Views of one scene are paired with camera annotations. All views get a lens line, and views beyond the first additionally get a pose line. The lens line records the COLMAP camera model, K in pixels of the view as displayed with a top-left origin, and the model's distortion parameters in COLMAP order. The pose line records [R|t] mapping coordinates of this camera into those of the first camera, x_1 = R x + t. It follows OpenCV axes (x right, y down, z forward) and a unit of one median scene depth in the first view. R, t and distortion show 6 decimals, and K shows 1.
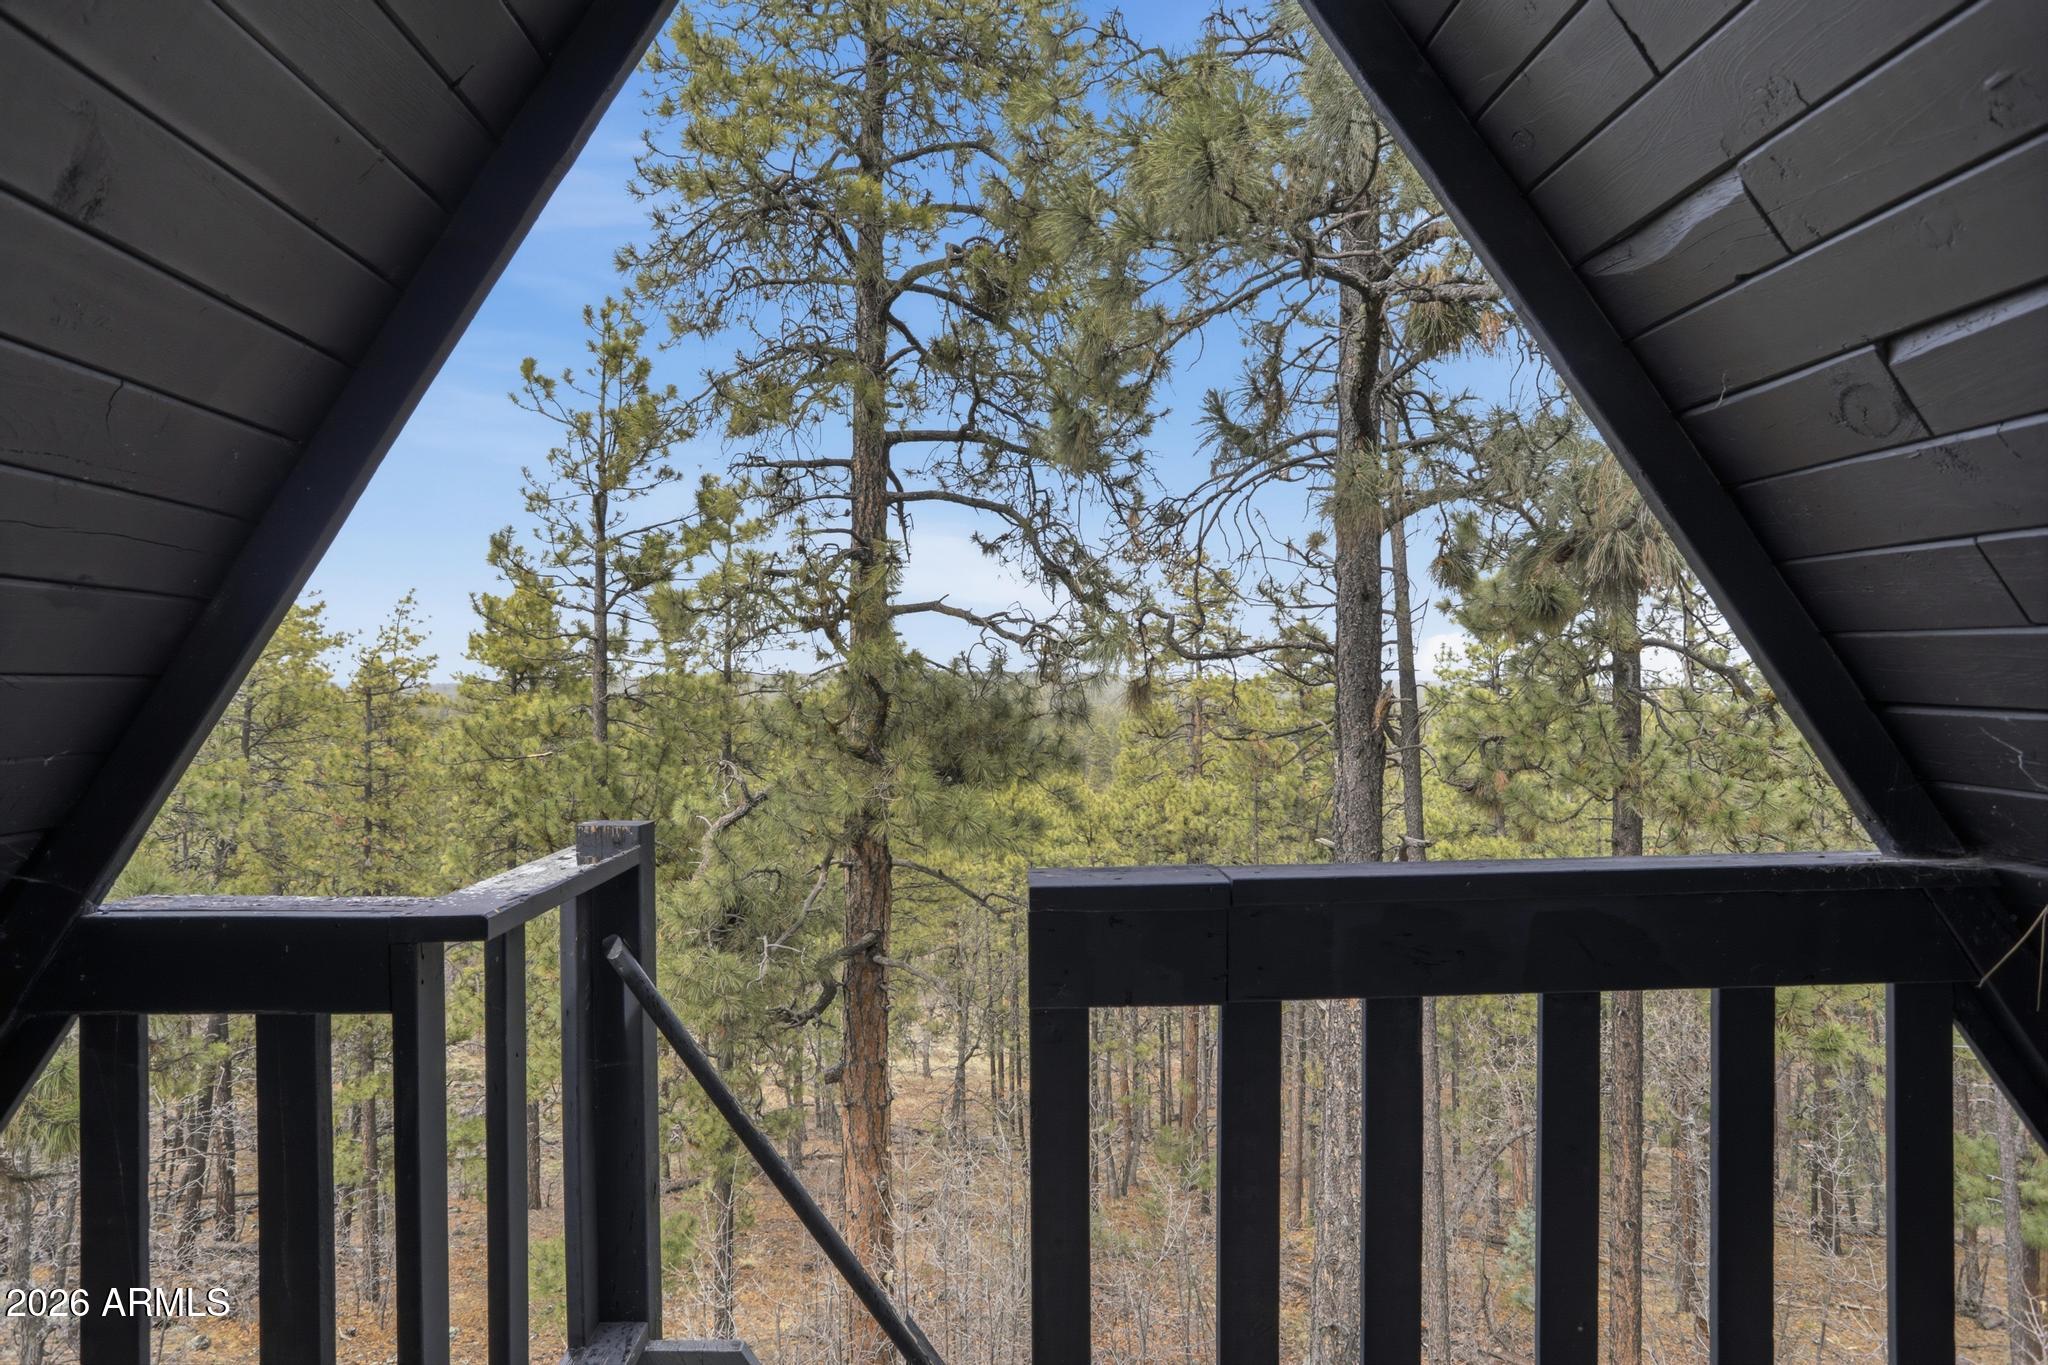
lens RADIAL K [[978.2, 0, 1017.1], [0, 978.2, 675.3], [0, 0, 1]] dist [-0.012761, 0.001382]
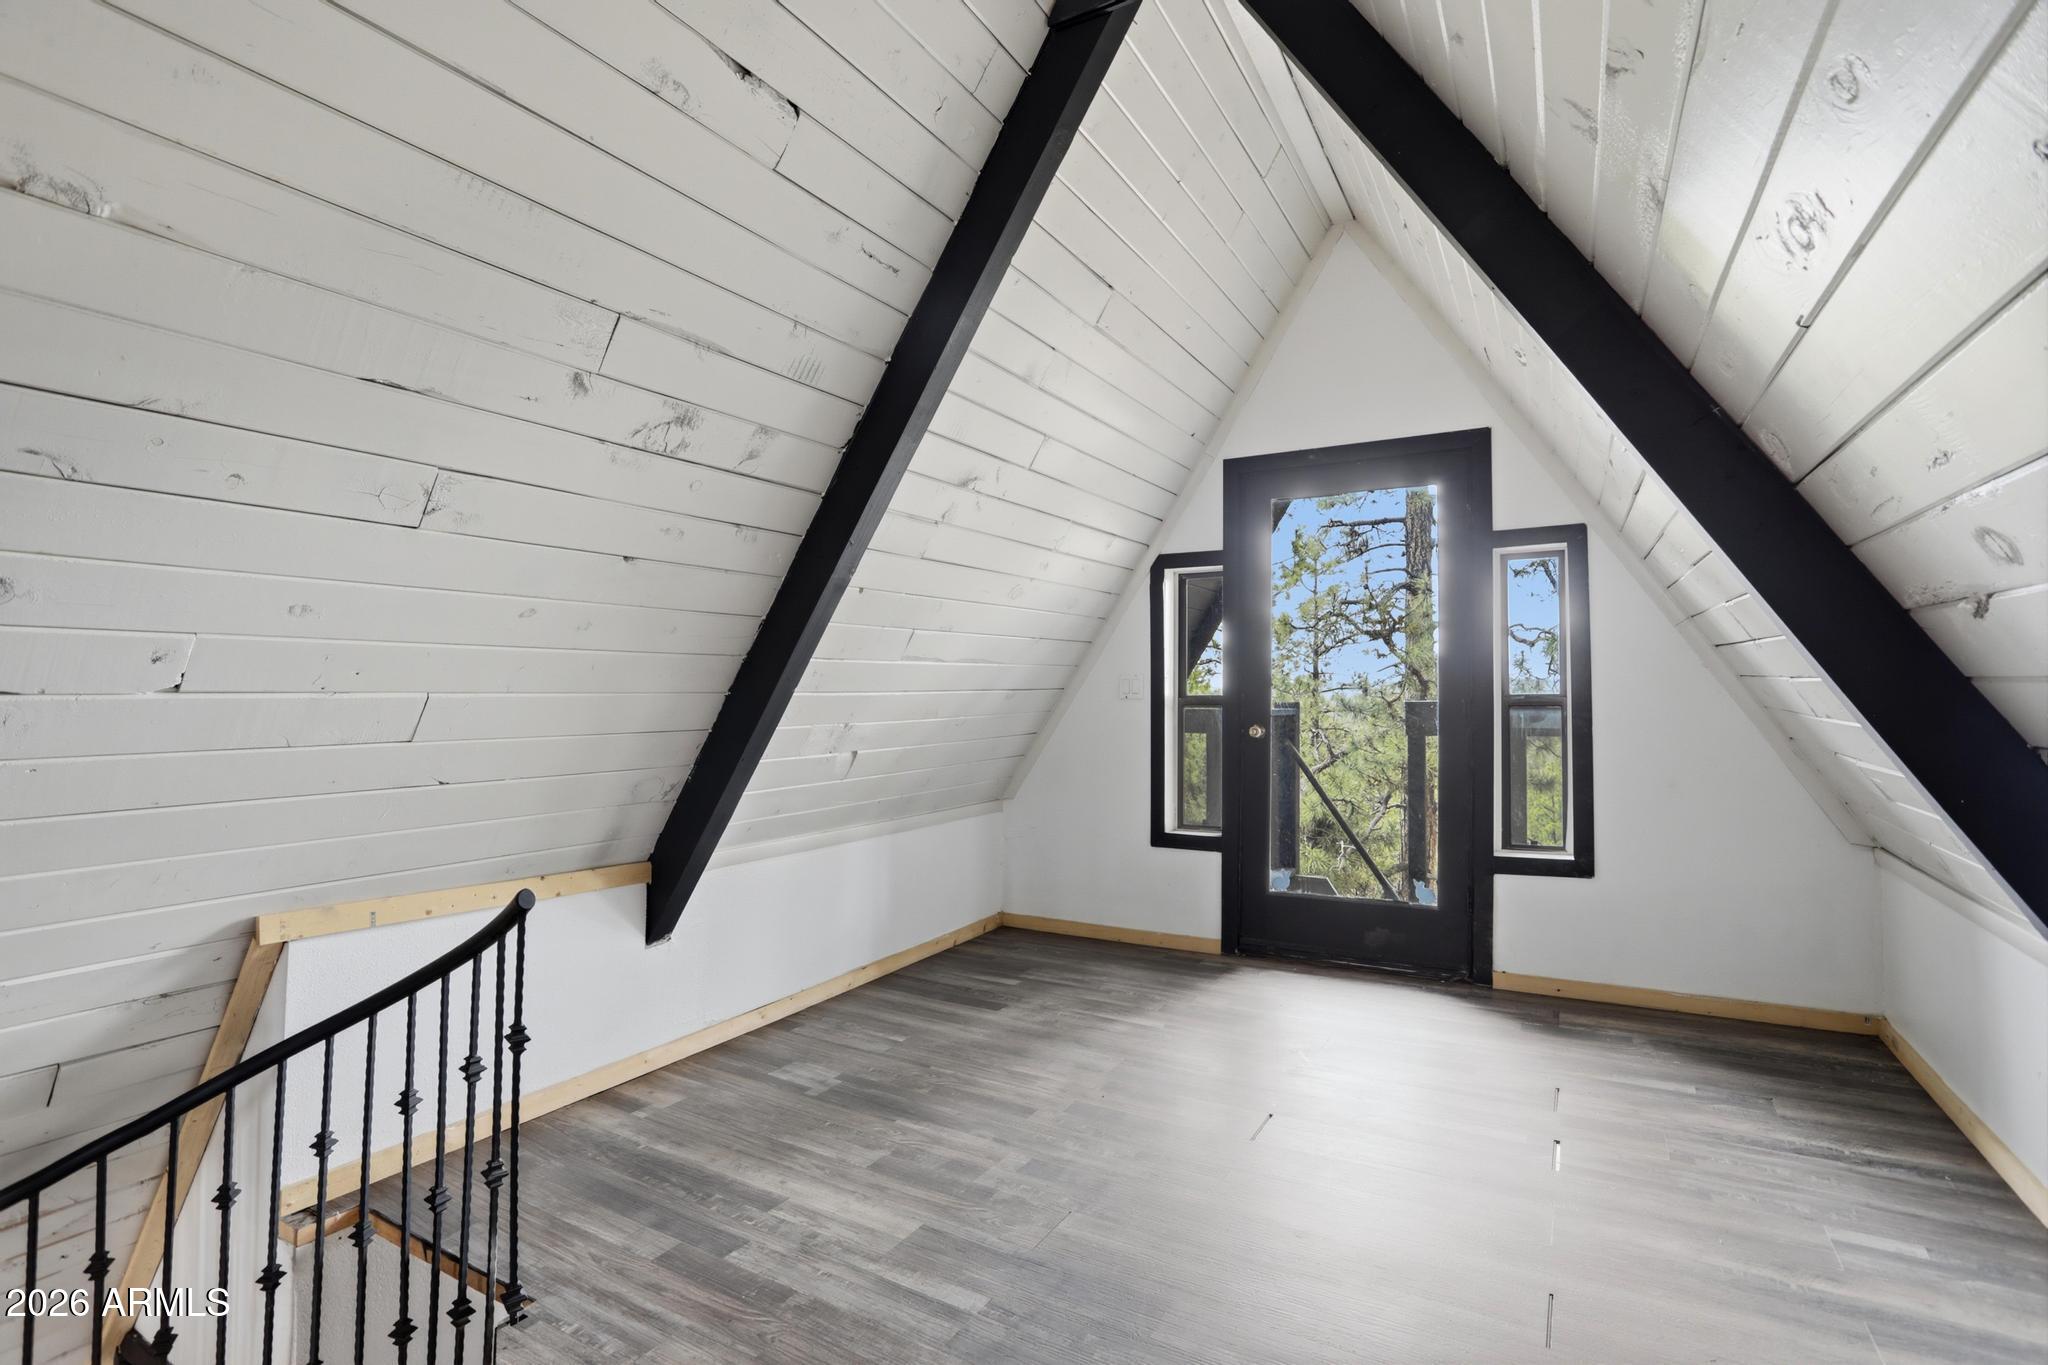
lens RADIAL K [[978.2, 0, 1010.9], [0, 978.2, 669.6], [0, 0, 1]] dist [-0.012761, 0.001382]
pose [[0.833232, -0.008952, -0.552851, 0.133958], [-0.001901, 0.999817, -0.019056, 0.025882], [0.552921, 0.016929, 0.833062, -0.482975]]
